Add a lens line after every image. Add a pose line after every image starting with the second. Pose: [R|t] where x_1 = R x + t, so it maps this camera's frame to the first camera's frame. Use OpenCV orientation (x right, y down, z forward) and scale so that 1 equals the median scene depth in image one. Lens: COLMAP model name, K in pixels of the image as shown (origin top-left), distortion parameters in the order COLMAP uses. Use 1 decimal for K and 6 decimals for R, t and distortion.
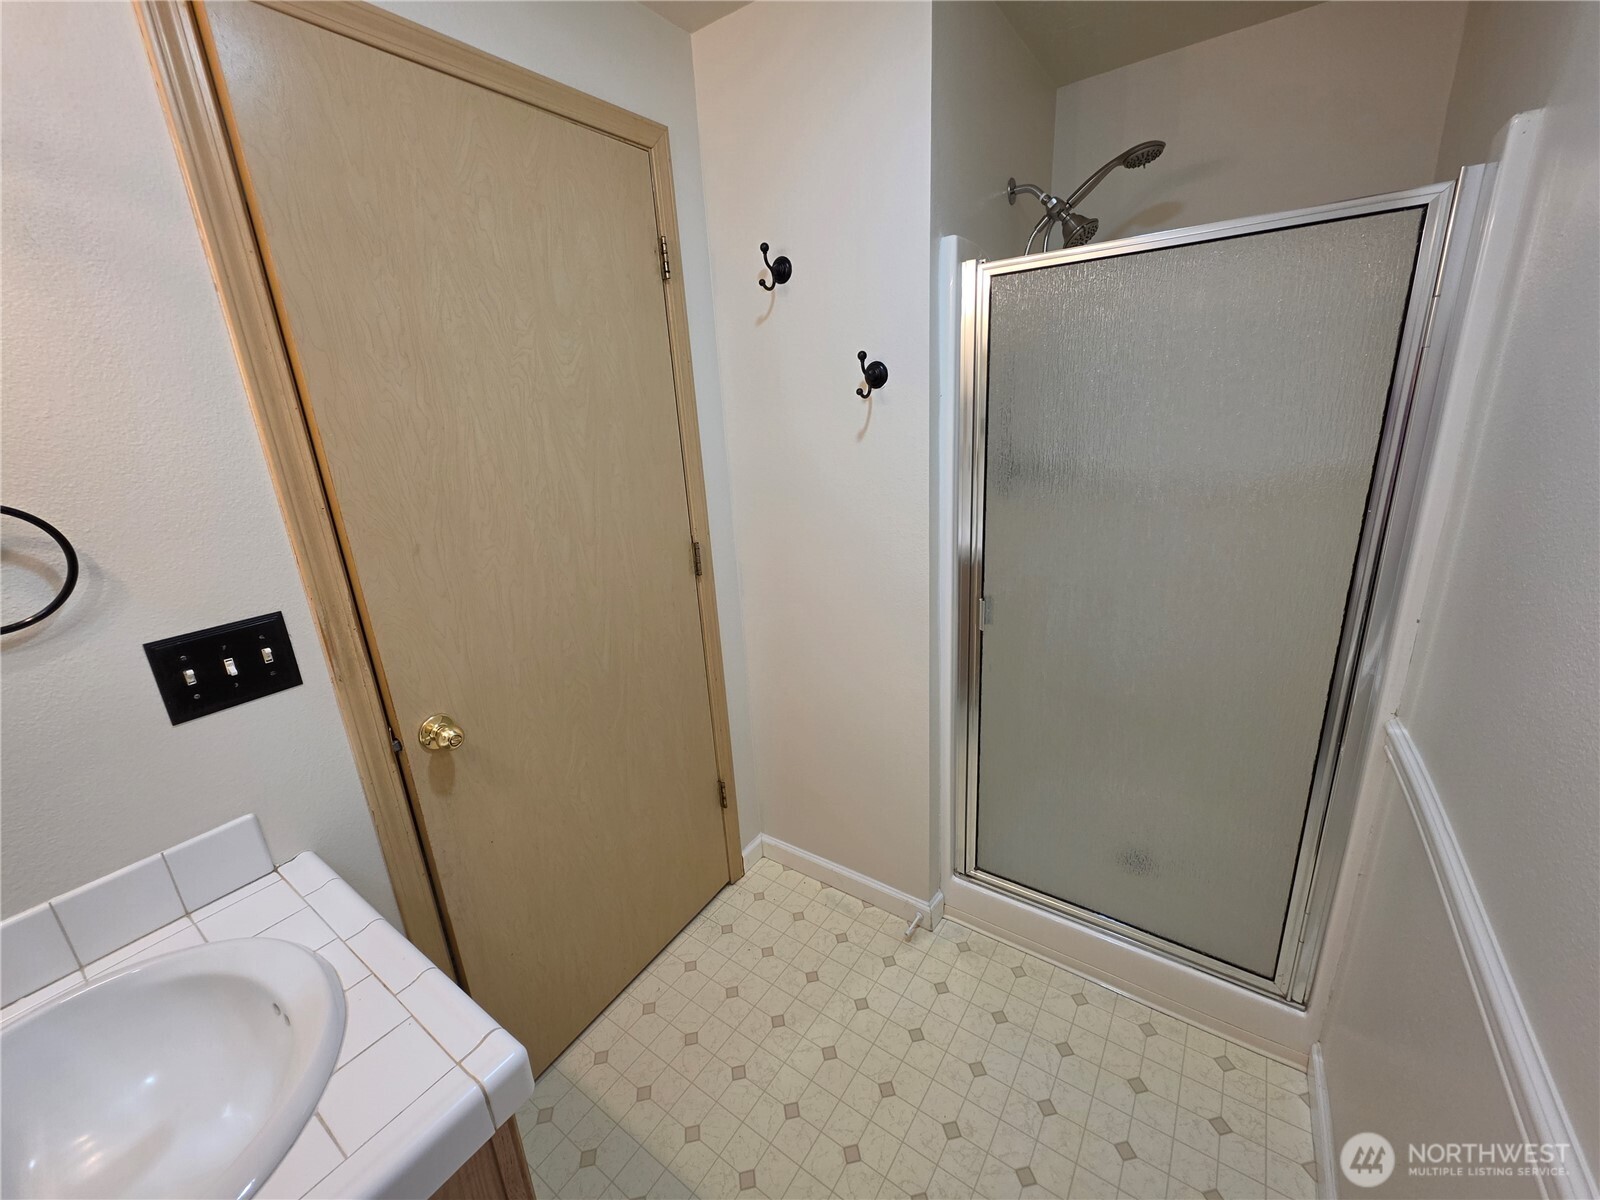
lens RADIAL K [[636.6, 0, 799.6], [0, 636.6, 596.2], [0, 0, 1]] dist [-0.002437, 0.000866]
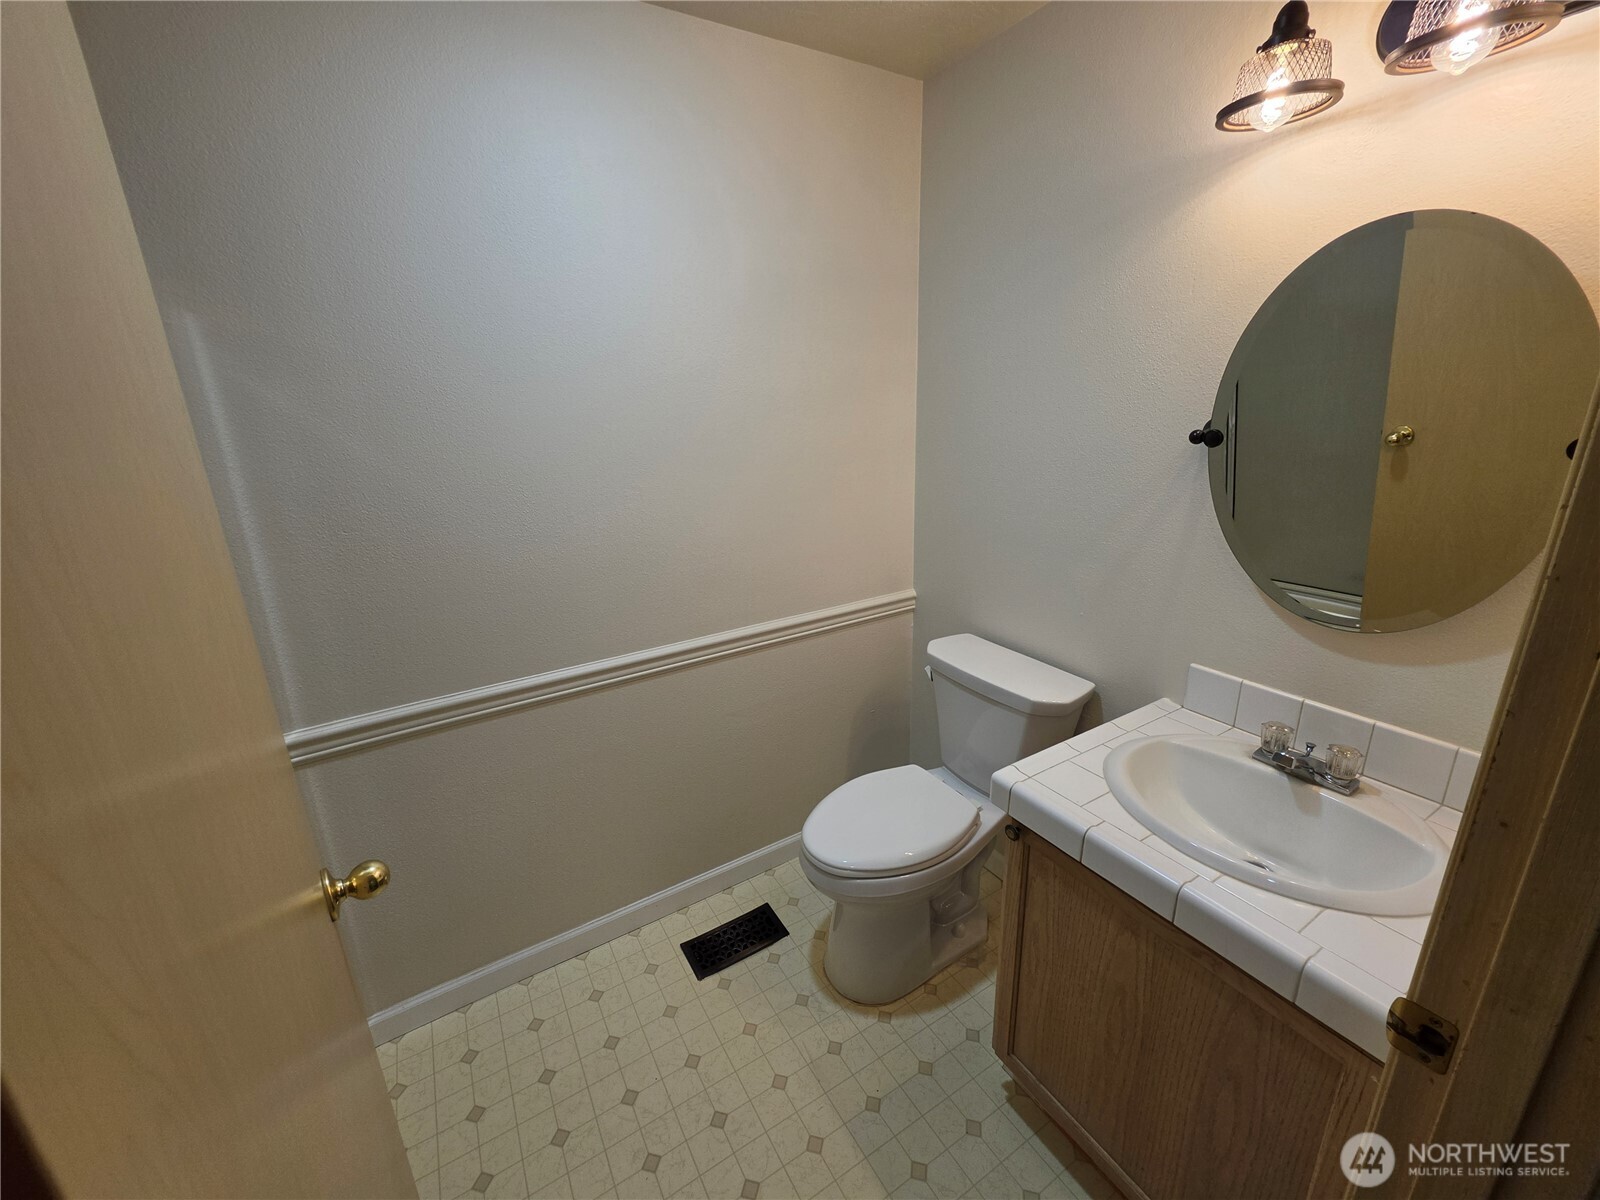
lens RADIAL K [[636.6, 0, 802.8], [0, 636.6, 602.7], [0, 0, 1]] dist [-0.002437, 0.000866]
pose [[-0.904503, -0.029855, 0.425422, -0.376754], [0.204910, 0.844429, 0.494925, -0.343542], [-0.374015, 0.534834, -0.757671, 1.223645]]
